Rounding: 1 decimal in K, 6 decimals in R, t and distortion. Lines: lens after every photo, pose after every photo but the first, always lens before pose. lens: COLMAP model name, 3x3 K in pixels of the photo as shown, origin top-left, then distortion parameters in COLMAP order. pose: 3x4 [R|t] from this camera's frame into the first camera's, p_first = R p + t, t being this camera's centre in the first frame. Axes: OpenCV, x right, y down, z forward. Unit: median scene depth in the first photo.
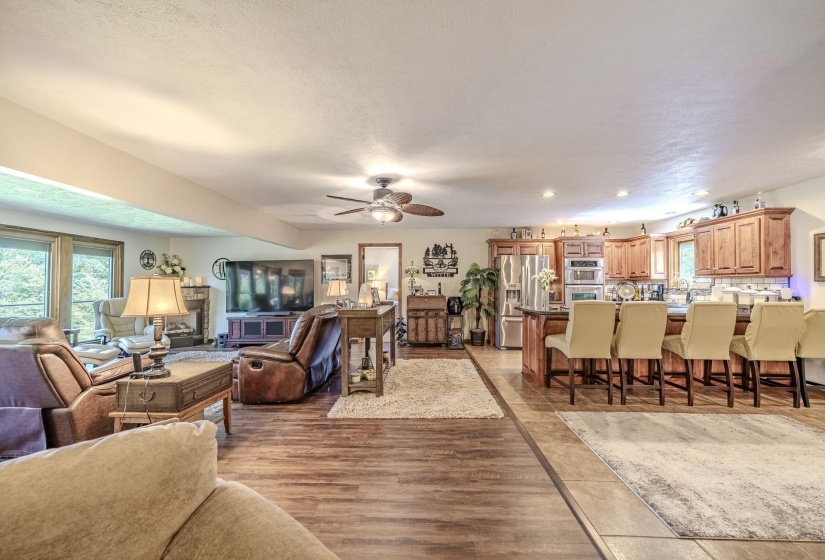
lens RADIAL K [[335.1, 0, 408.5], [0, 335.1, 285.1], [0, 0, 1]] dist [0.001287, -0.000878]
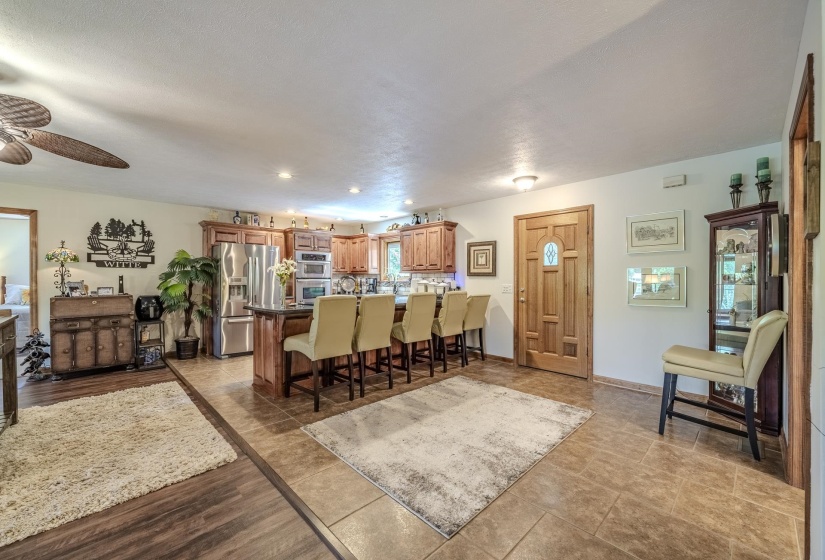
lens RADIAL K [[335.1, 0, 413.4], [0, 335.1, 280.5], [0, 0, 1]] dist [0.001287, -0.000878]
pose [[0.689813, -0.006002, 0.723963, 0.012940], [0.002804, 0.999980, 0.005618, -0.000084], [-0.723982, -0.001846, 0.689816, 0.136641]]
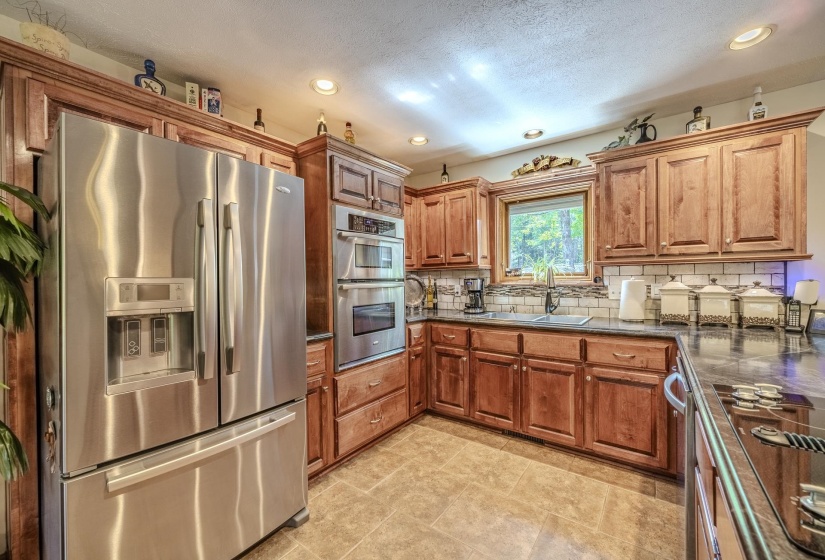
lens RADIAL K [[335.1, 0, 412.2], [0, 335.1, 278.6], [0, 0, 1]] dist [0.001287, -0.000878]
pose [[0.557372, -0.010927, 0.830191, 0.294720], [0.014527, 0.999889, 0.003408, -0.005873], [-0.830136, 0.010161, 0.557469, 0.962776]]
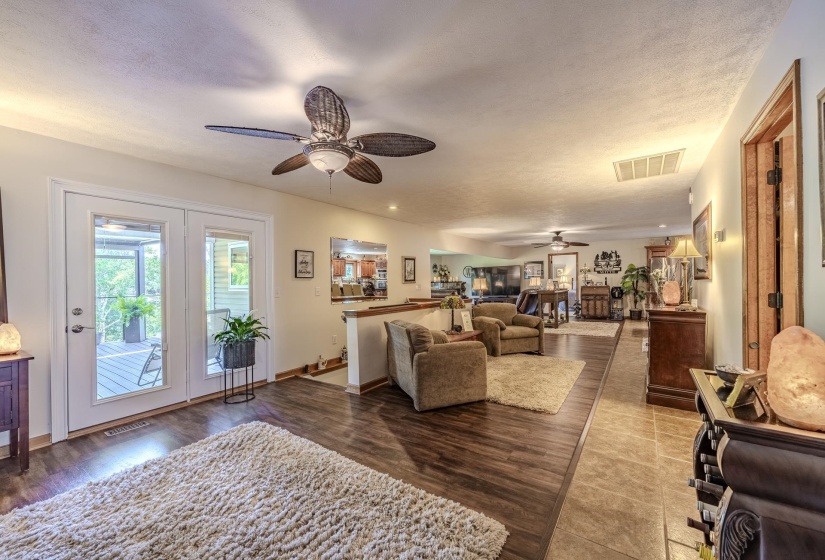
lens RADIAL K [[335.1, 0, 409.7], [0, 335.1, 285.3], [0, 0, 1]] dist [0.001287, -0.000878]
pose [[0.849924, -0.004657, -0.526884, 0.189815], [0.012093, 0.999870, 0.010669, 0.001967], [0.526766, -0.015439, 0.849870, -1.028836]]
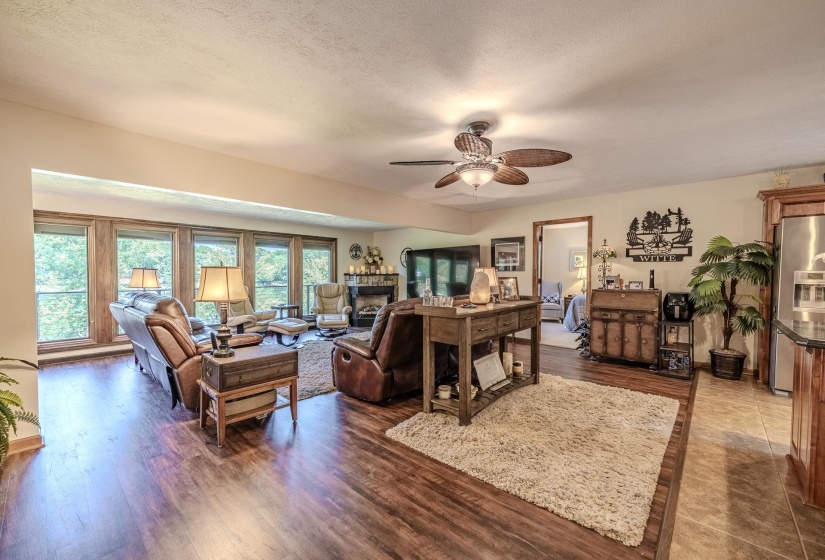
lens RADIAL K [[335.1, 0, 412.8], [0, 335.1, 283.6], [0, 0, 1]] dist [0.001287, -0.000878]
pose [[0.764360, 0.023646, -0.644356, 0.218782], [-0.002705, 0.999436, 0.033468, -0.002800], [0.644784, -0.023838, 0.763993, 0.274763]]
